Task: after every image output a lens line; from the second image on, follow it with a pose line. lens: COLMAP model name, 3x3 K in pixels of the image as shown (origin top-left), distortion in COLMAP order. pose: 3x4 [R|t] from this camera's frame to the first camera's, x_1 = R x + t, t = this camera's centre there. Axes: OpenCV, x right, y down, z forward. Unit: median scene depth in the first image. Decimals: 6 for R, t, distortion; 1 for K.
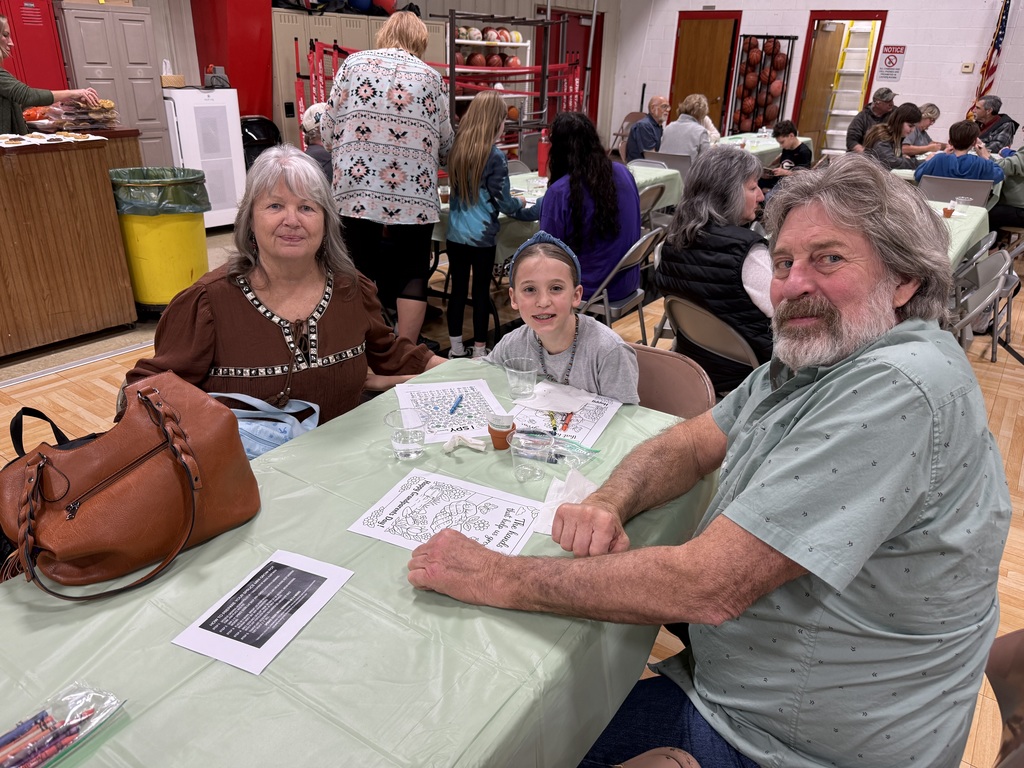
lens RADIAL K [[734.3, 0, 515.3], [0, 734.3, 384.8], [0, 0, 1]] dist [0.005041, -0.008127]
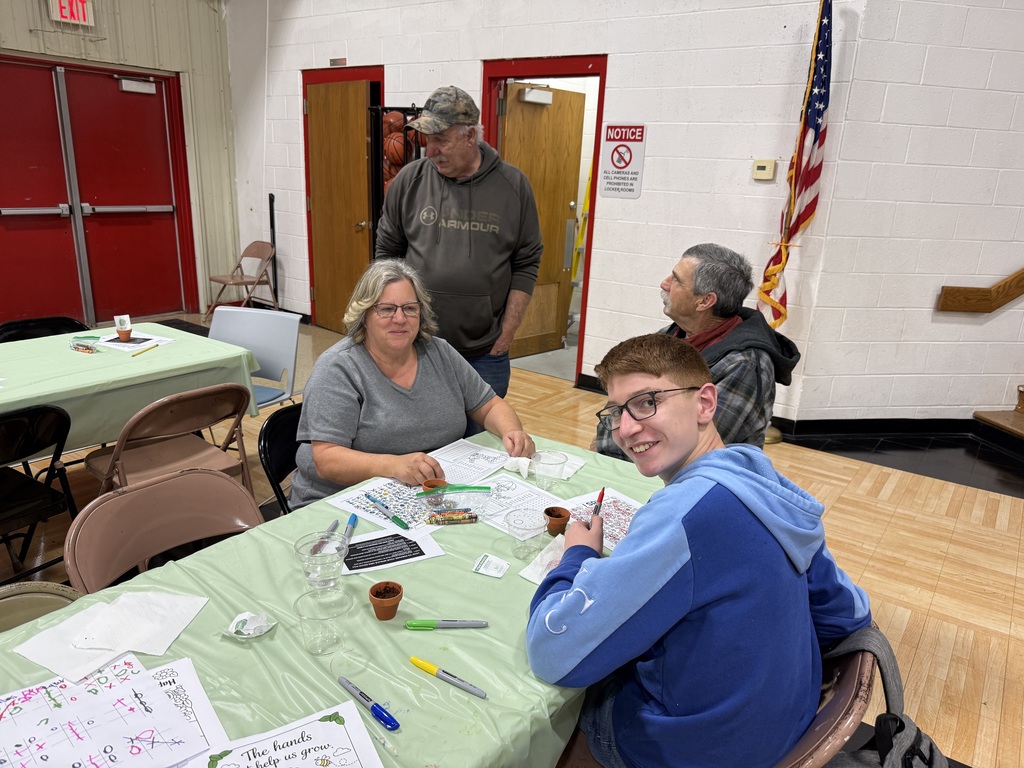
lens RADIAL K [[734.3, 0, 515.3], [0, 734.3, 384.8], [0, 0, 1]] dist [0.005041, -0.008127]
pose [[0.999880, 0.013909, 0.006806, 0.419639], [-0.012885, 0.991090, -0.132570, -0.218709], [-0.008589, 0.132467, 0.991150, 0.521445]]
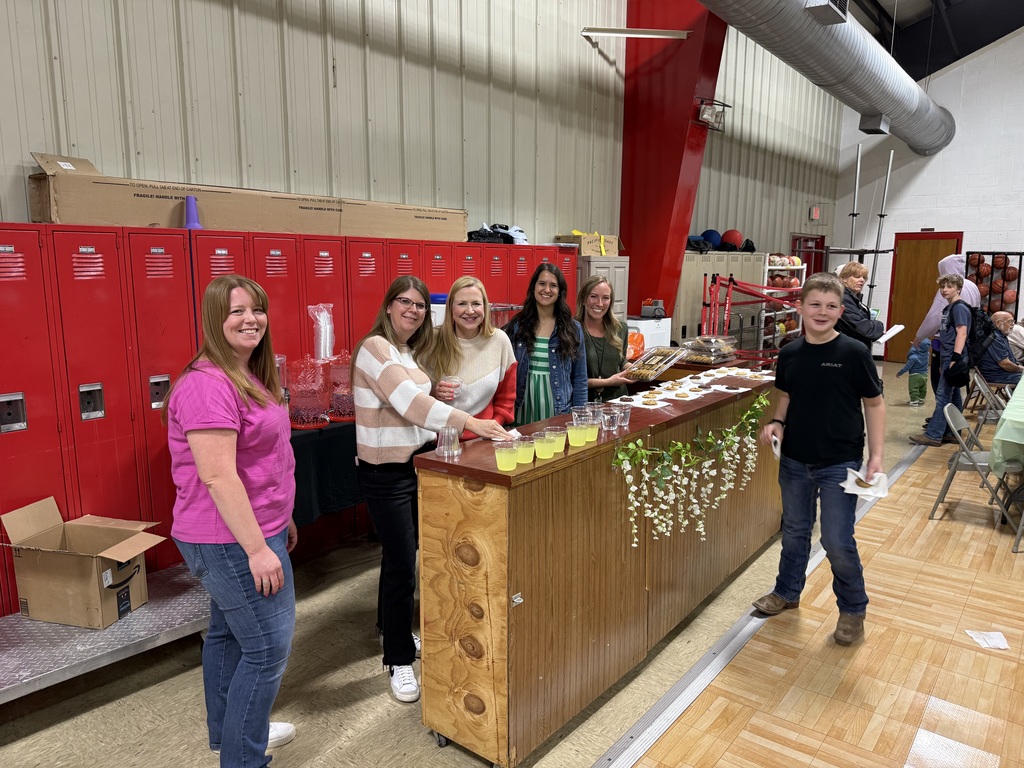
lens RADIAL K [[734.3, 0, 515.3], [0, 734.3, 384.8], [0, 0, 1]] dist [0.005041, -0.008127]
pose [[0.998903, -0.019650, -0.042502, -0.341424], [0.008274, 0.967472, -0.252841, -0.007590], [0.046088, 0.252212, 0.966574, -0.055442]]
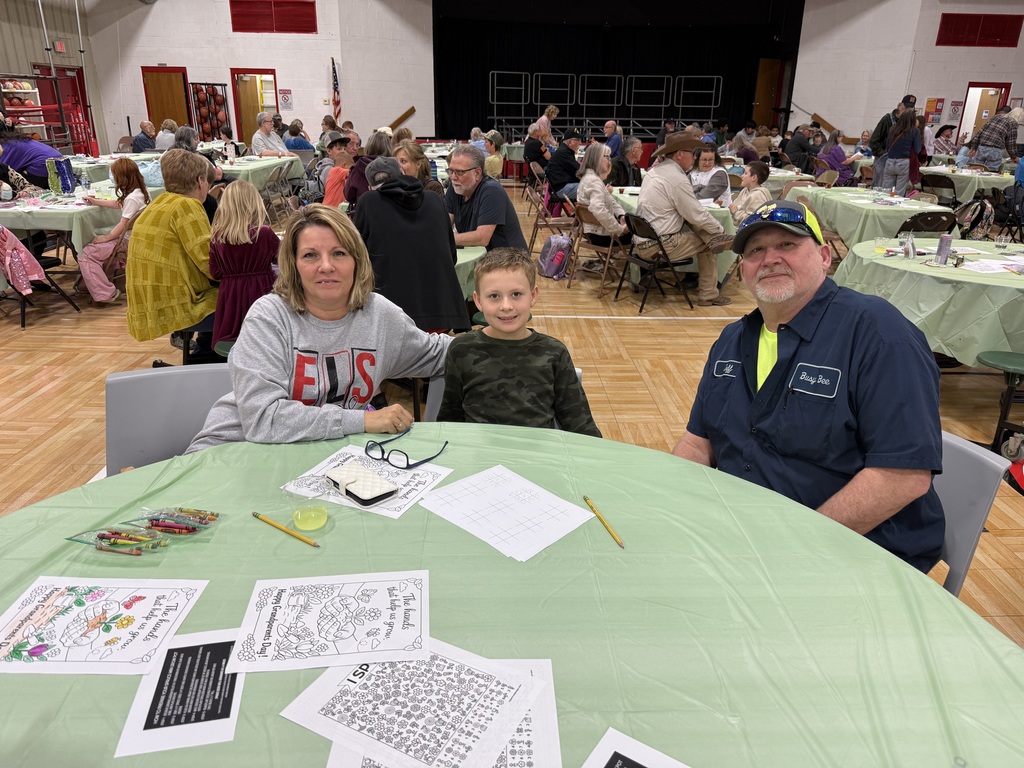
lens RADIAL K [[734.3, 0, 515.3], [0, 734.3, 384.8], [0, 0, 1]] dist [0.005041, -0.008127]
pose [[0.803402, -0.227333, 0.550331, -0.137135], [0.250241, 0.967573, 0.034375, 0.258116], [-0.540300, 0.110099, 0.834238, -0.594118]]
